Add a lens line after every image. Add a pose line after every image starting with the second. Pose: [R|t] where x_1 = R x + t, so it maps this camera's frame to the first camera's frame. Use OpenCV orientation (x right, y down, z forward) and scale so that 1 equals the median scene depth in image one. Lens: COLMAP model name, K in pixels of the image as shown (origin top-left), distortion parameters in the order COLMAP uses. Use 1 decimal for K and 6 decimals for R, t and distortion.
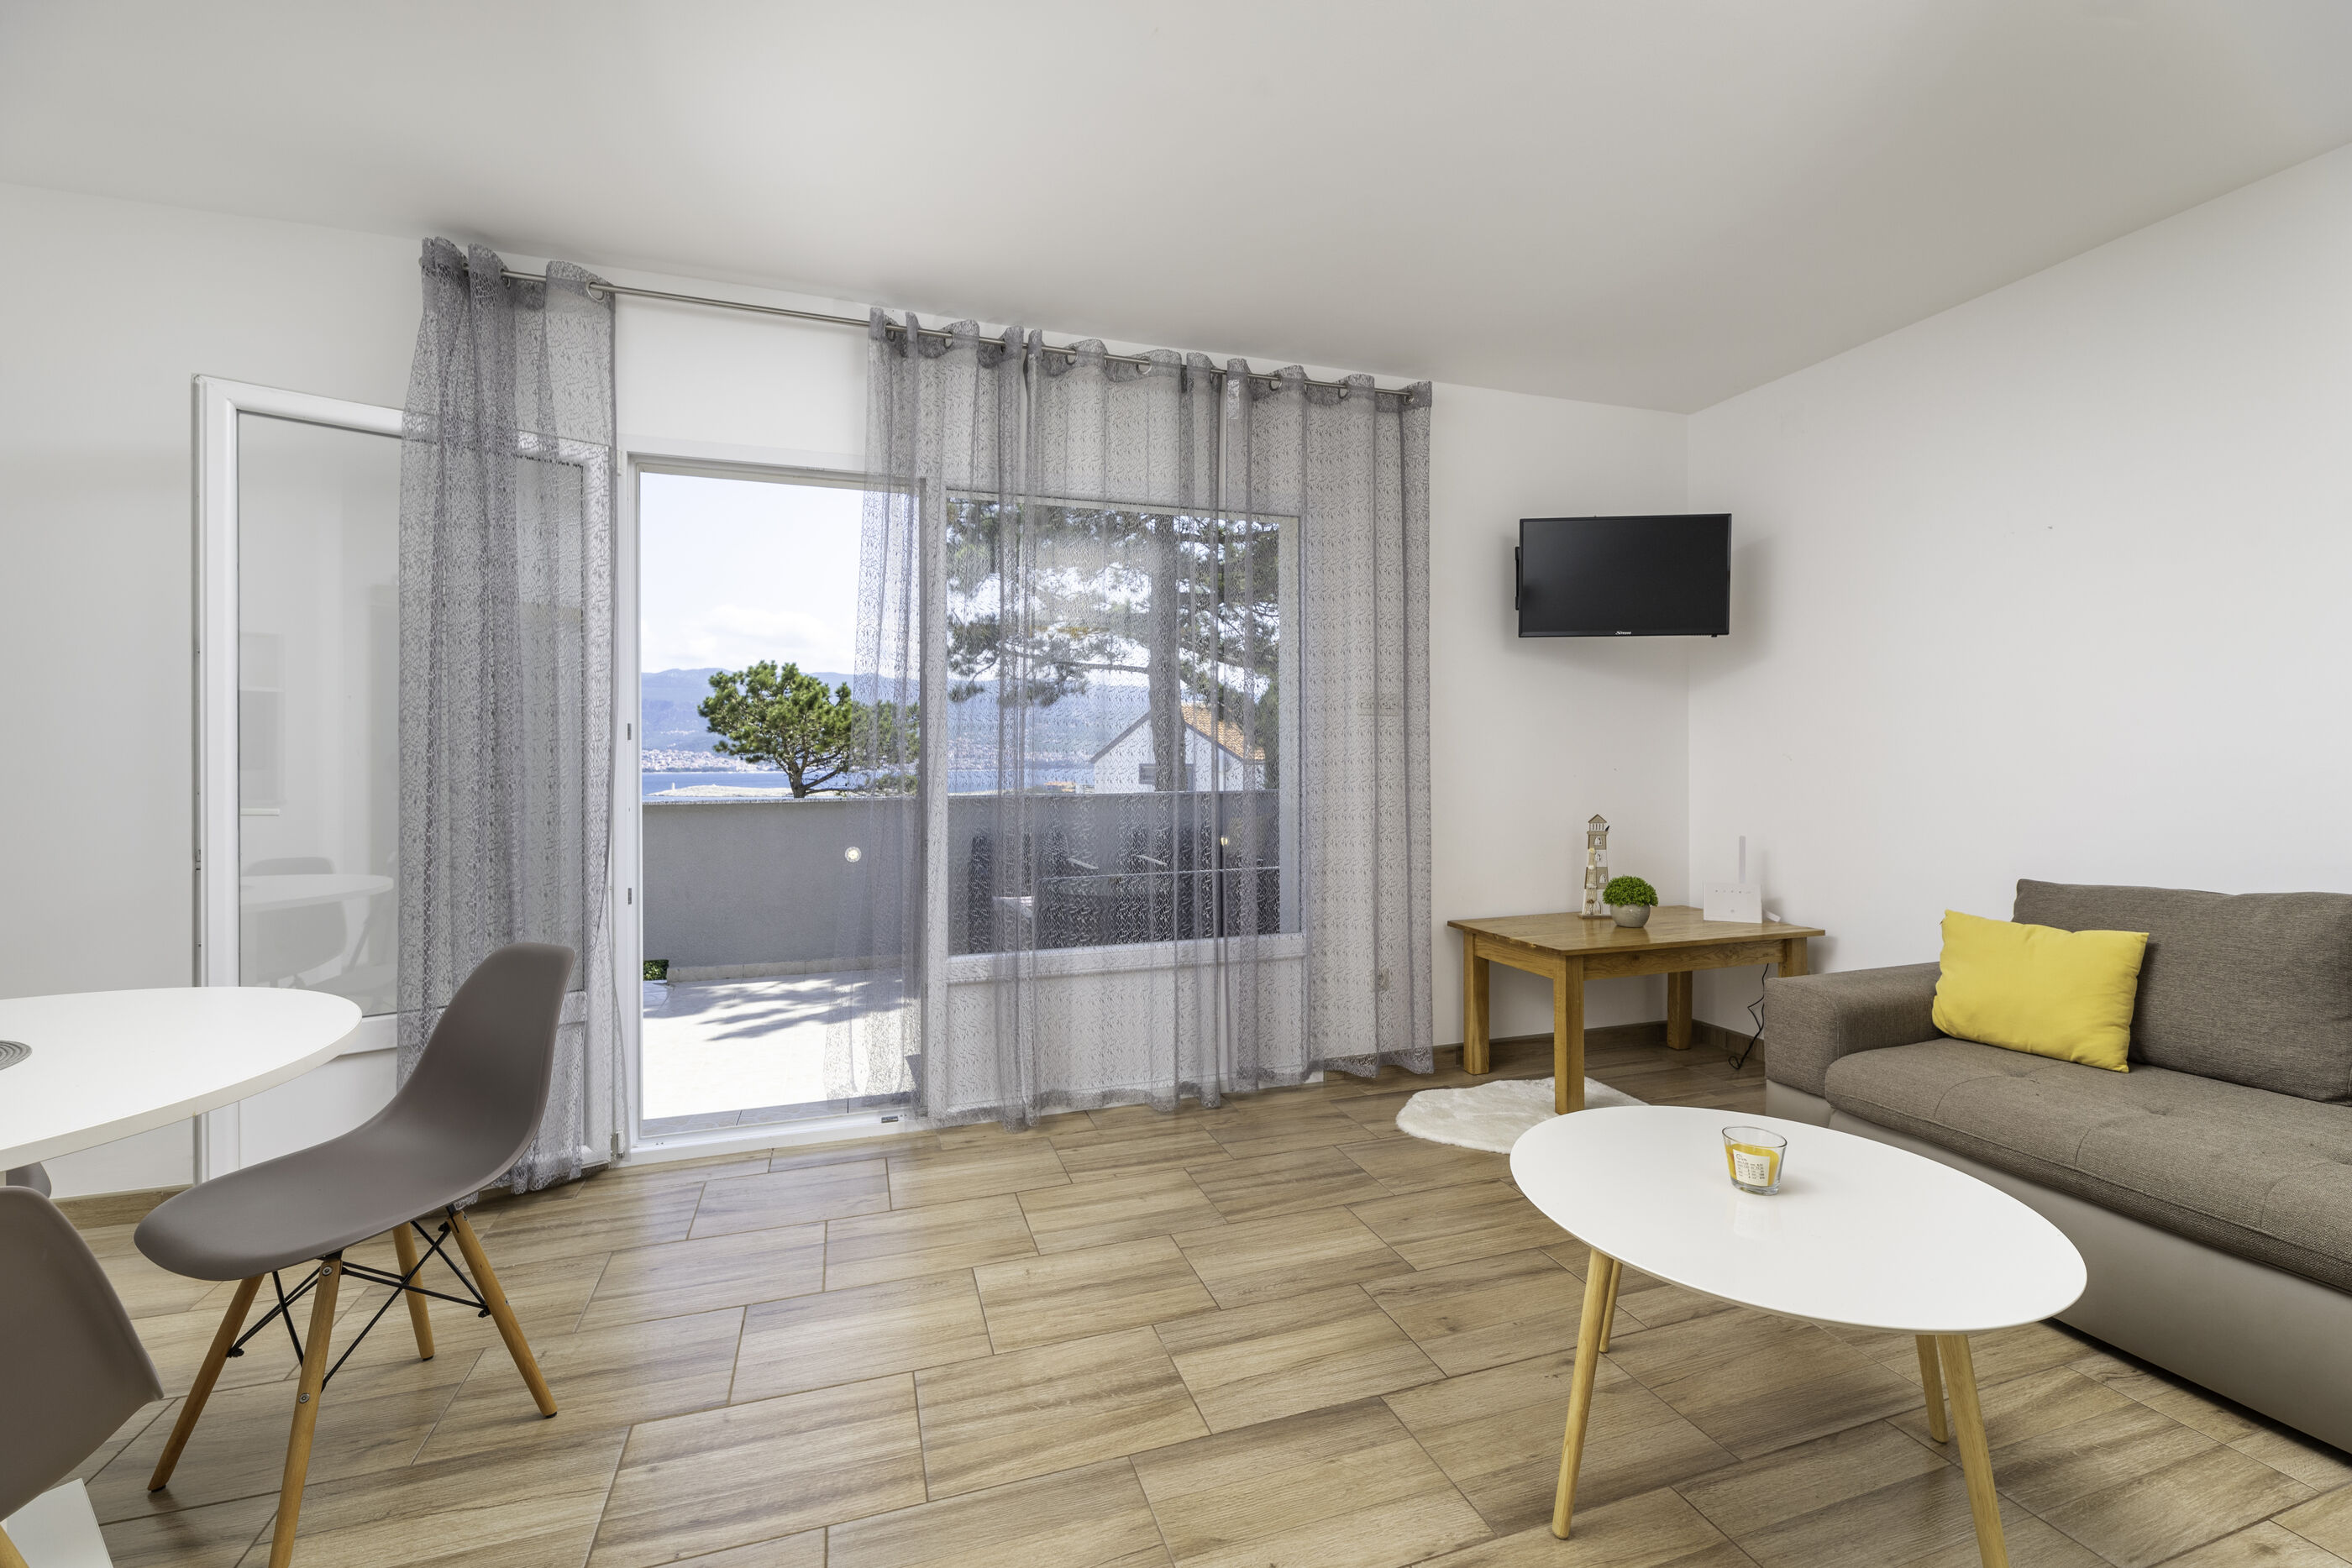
lens RADIAL K [[967.4, 0, 1171.5], [0, 967.4, 768.7], [0, 0, 1]] dist [-0.000351, 0.000130]
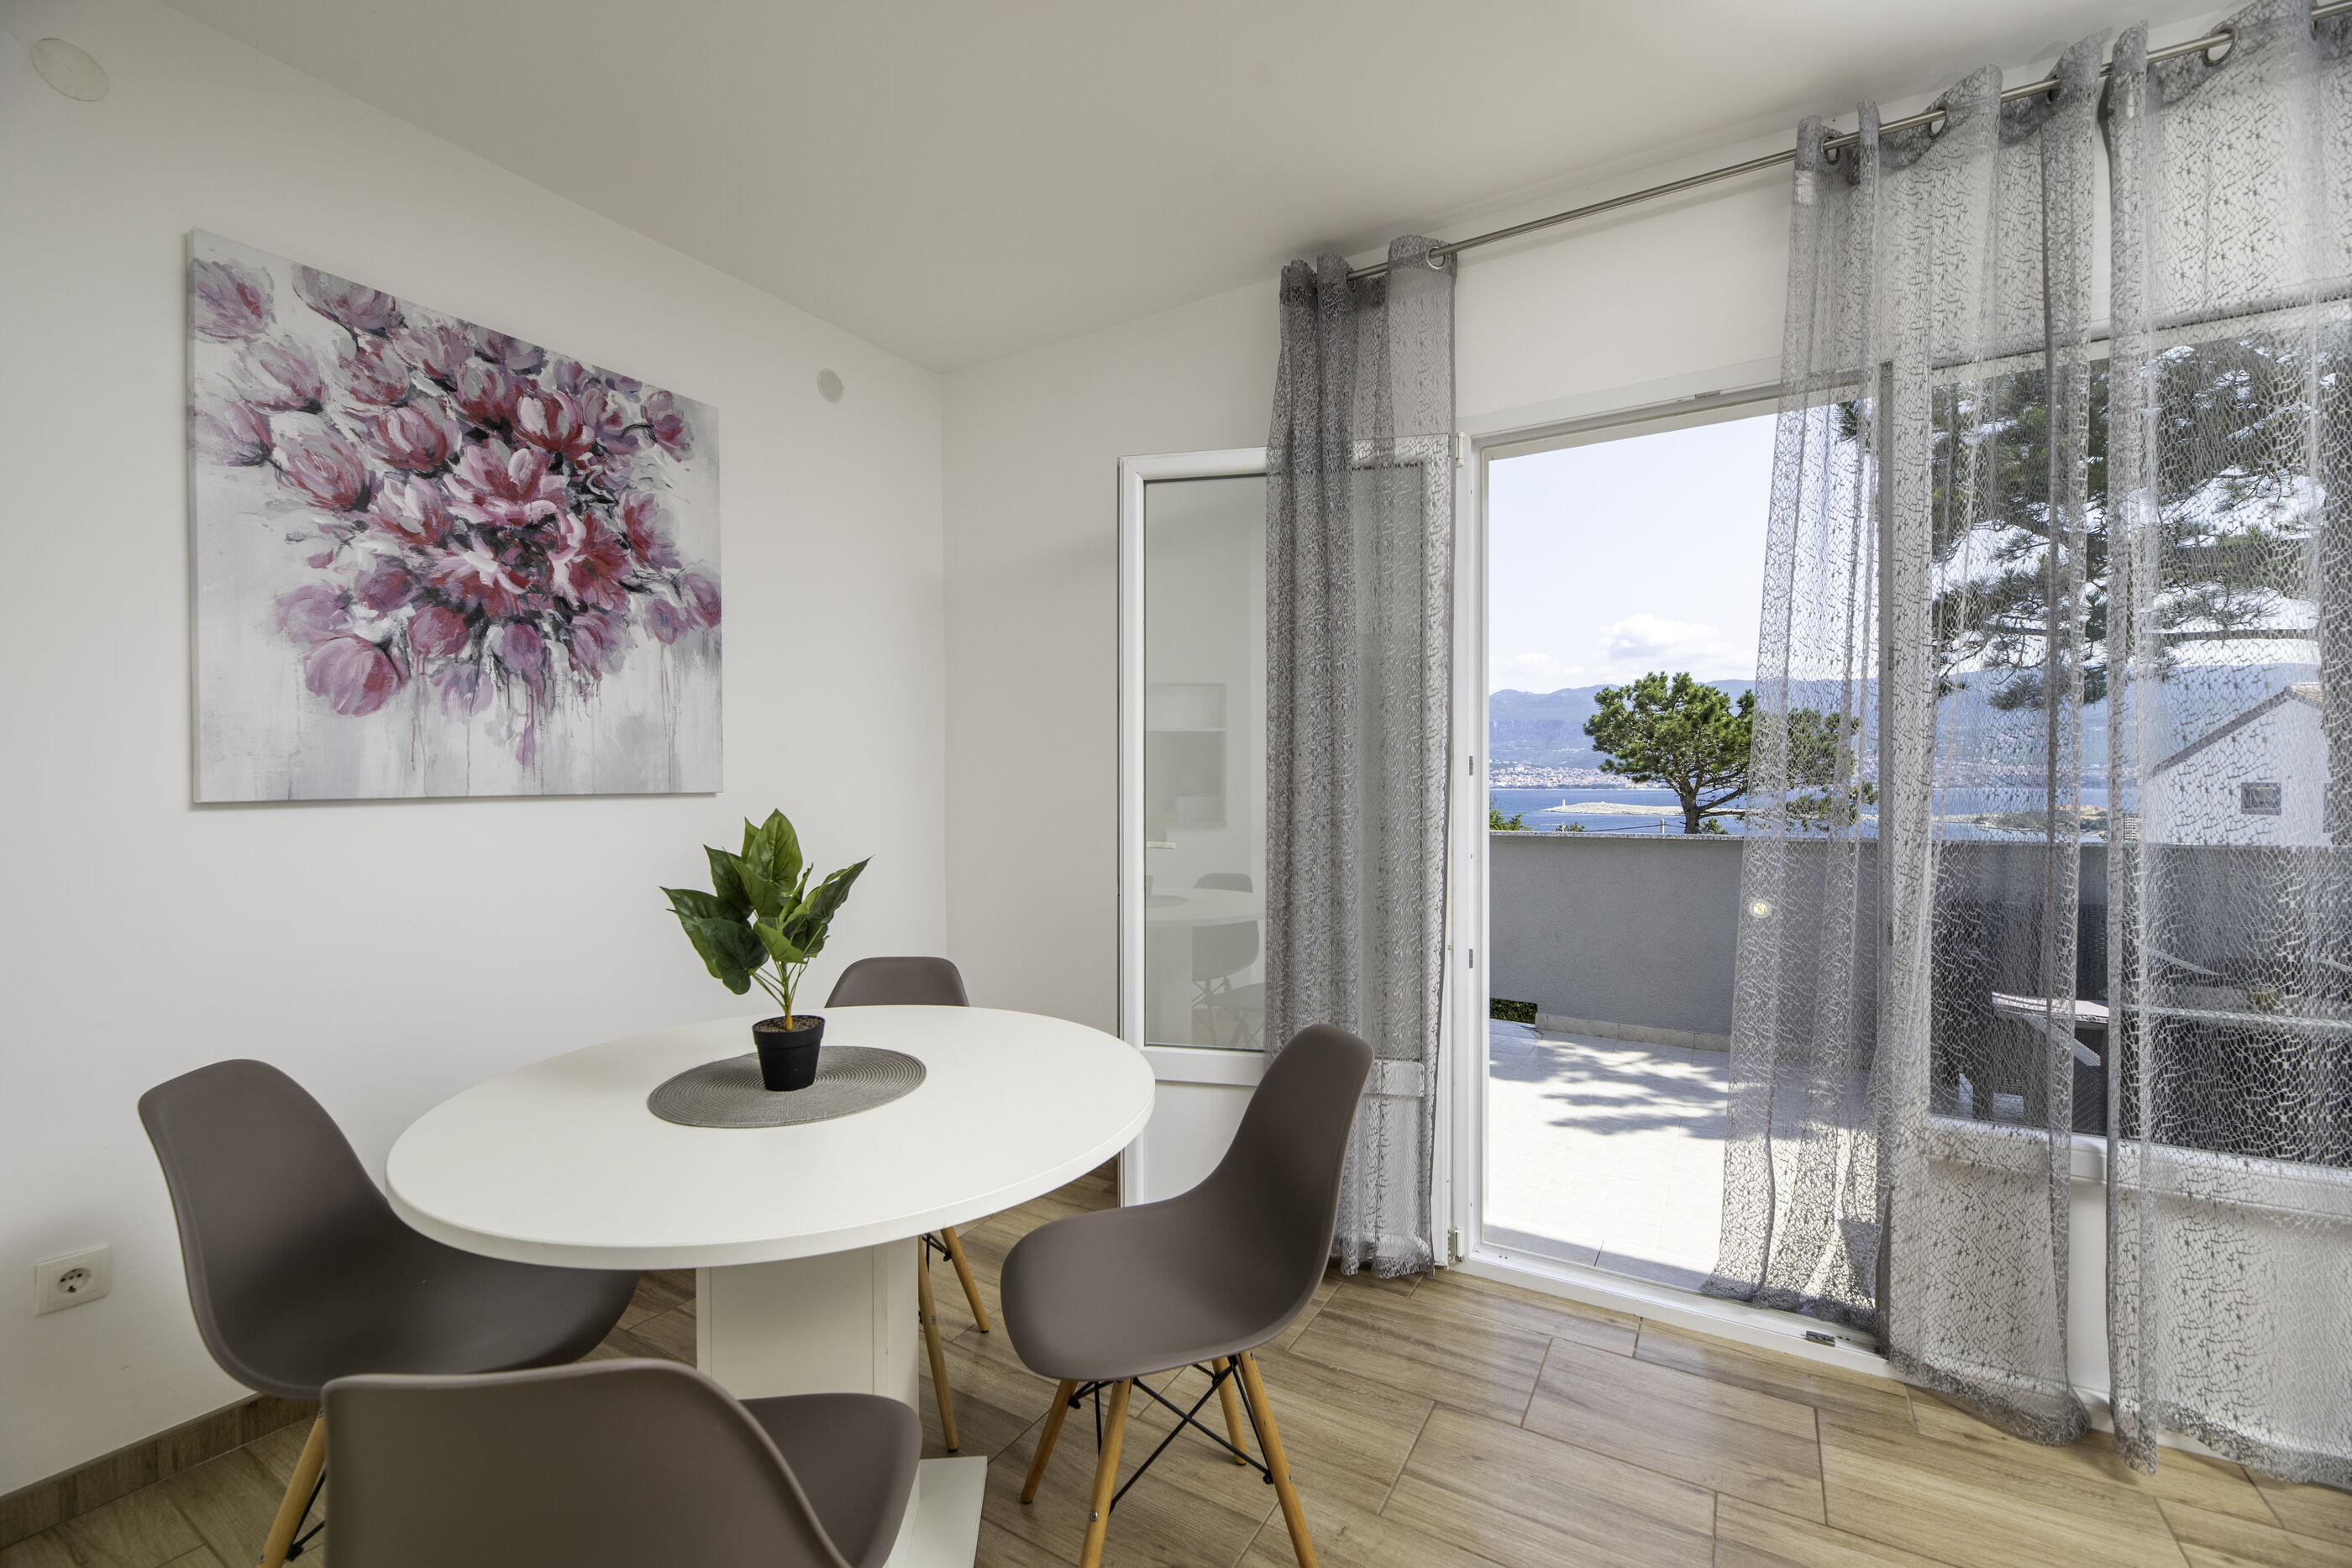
lens RADIAL K [[973.3, 0, 1167.7], [0, 973.3, 786.5], [0, 0, 1]] dist [-0.001481, -0.000253]
pose [[0.649969, 0.005347, -0.759942, -0.068451], [-0.004217, 0.999985, 0.003430, -0.018013], [0.759949, 0.000976, 0.649982, 0.198232]]
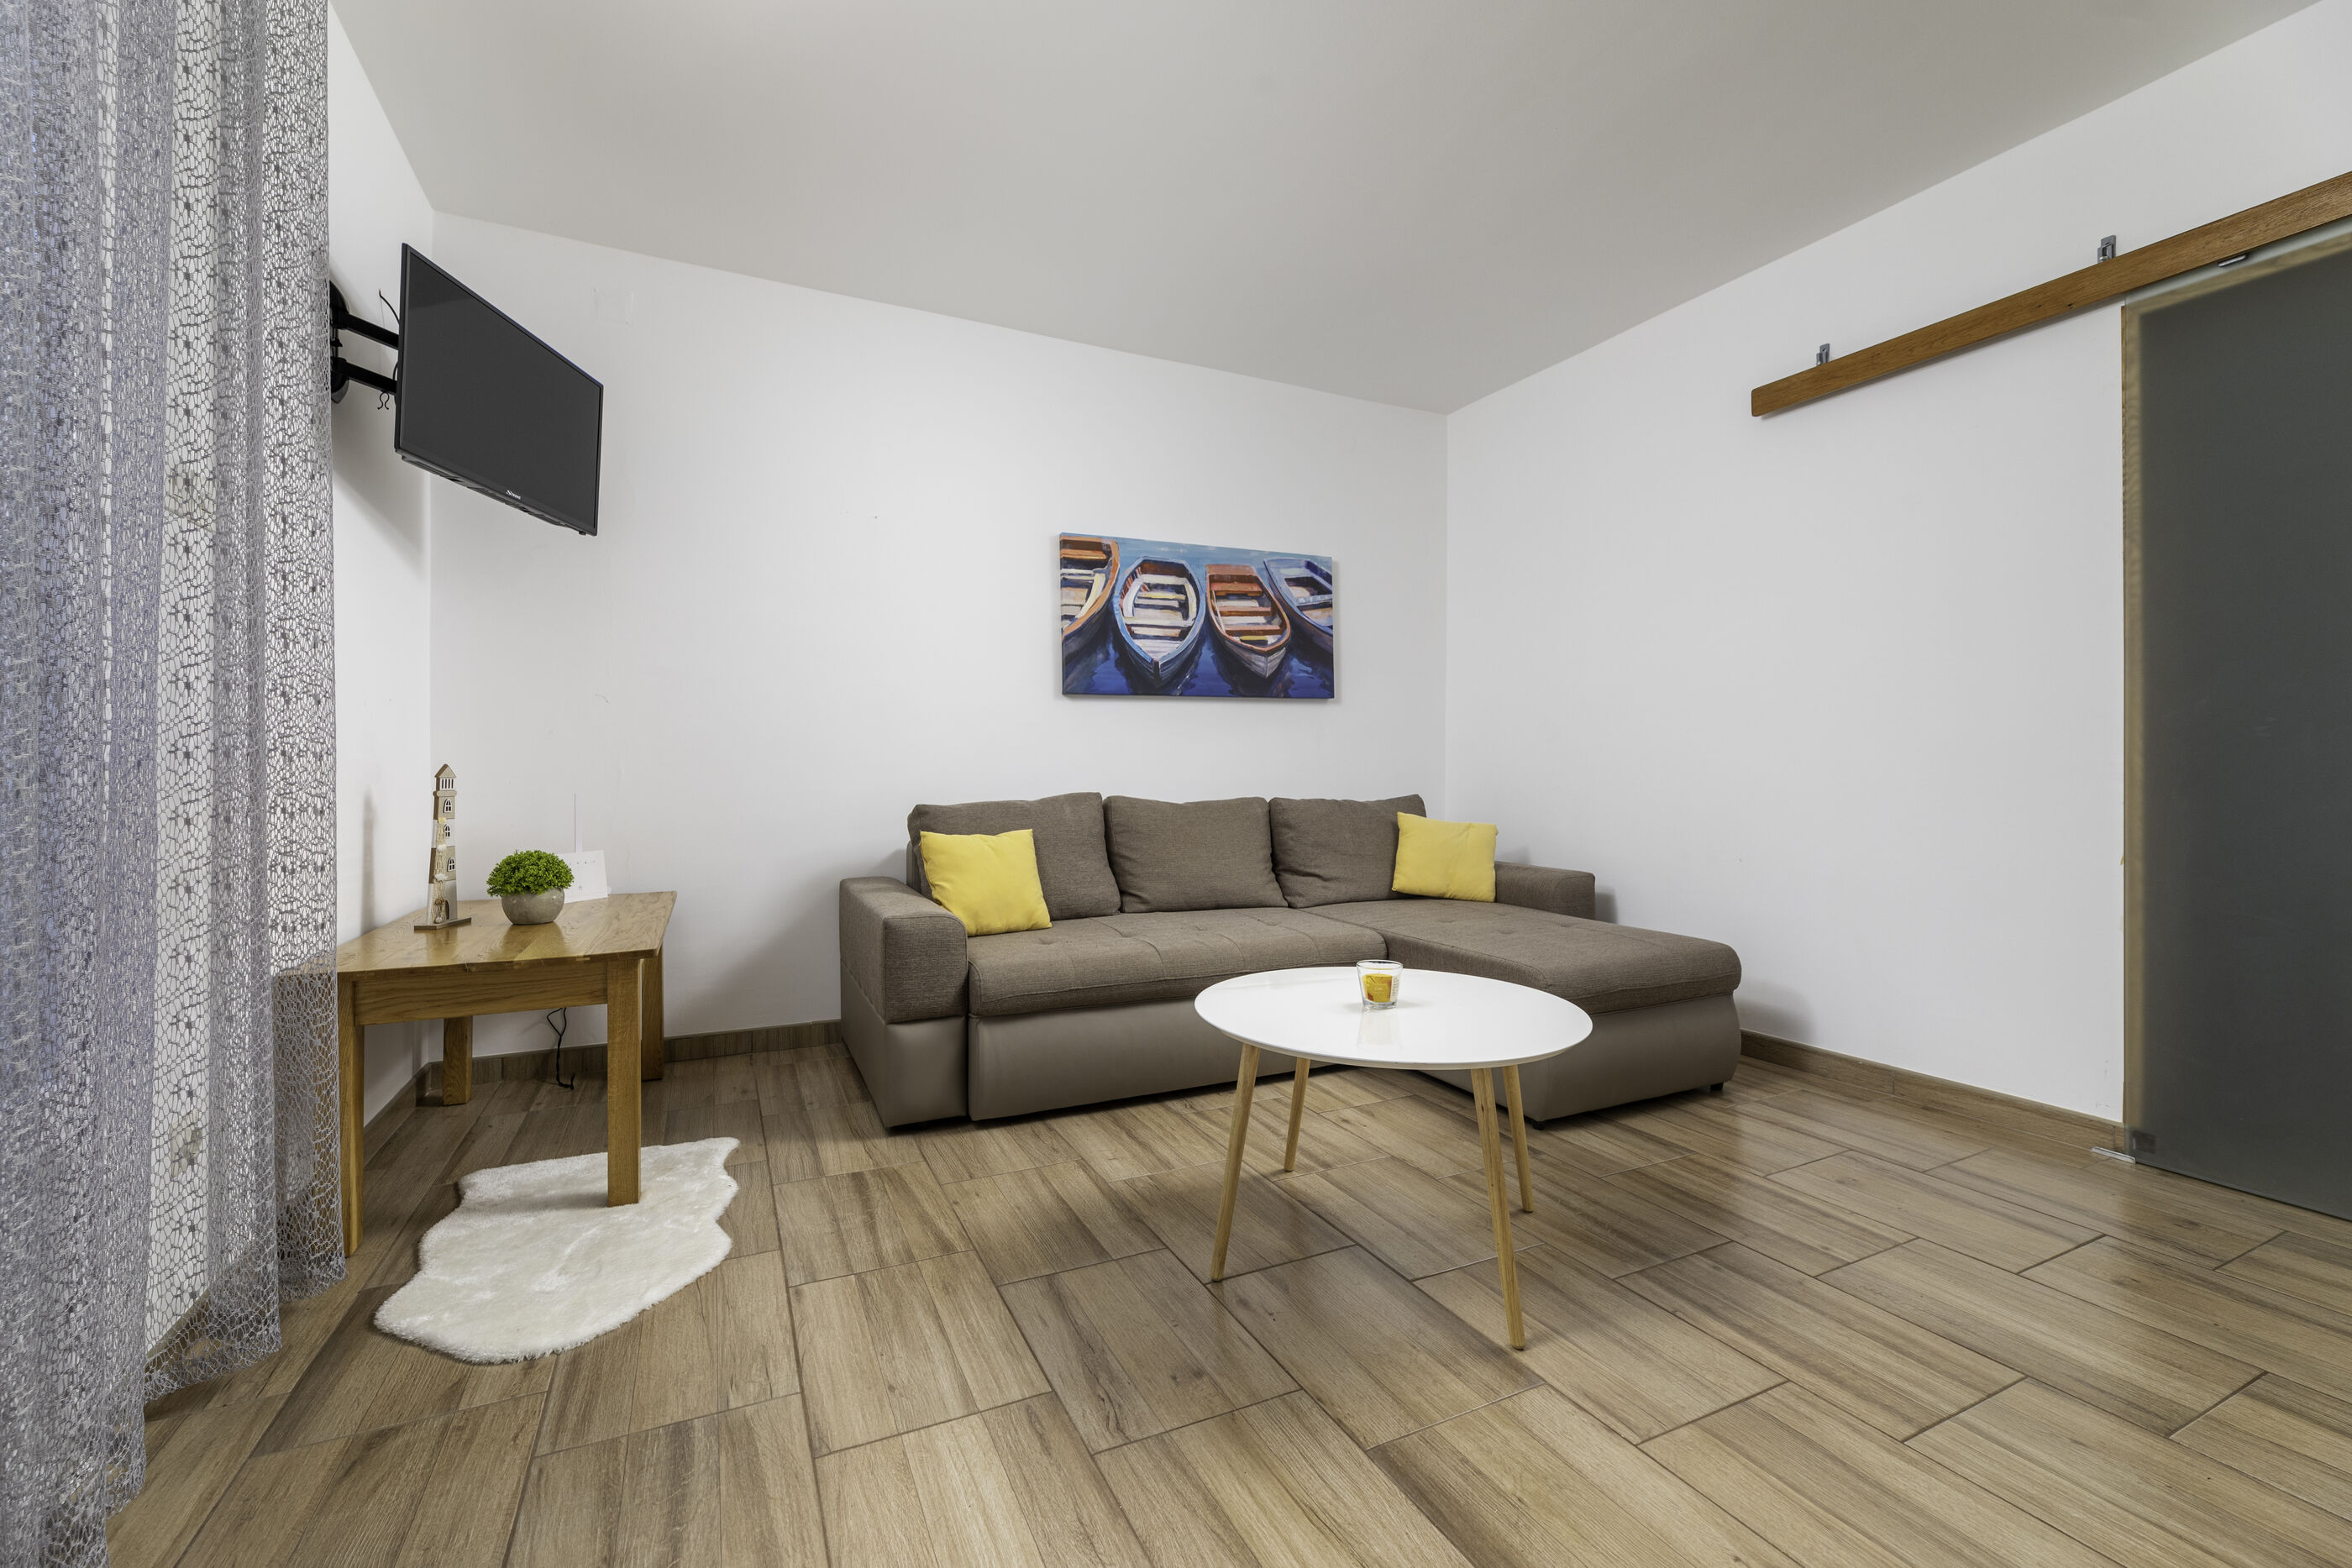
lens RADIAL K [[967.4, 0, 1171.5], [0, 967.4, 768.7], [0, 0, 1]] dist [-0.000351, 0.000130]
pose [[-0.124913, 0.009876, 0.992119, -0.272488], [0.006403, 0.999938, -0.009147, 0.064939], [-0.992147, 0.005210, -0.124968, 0.652367]]
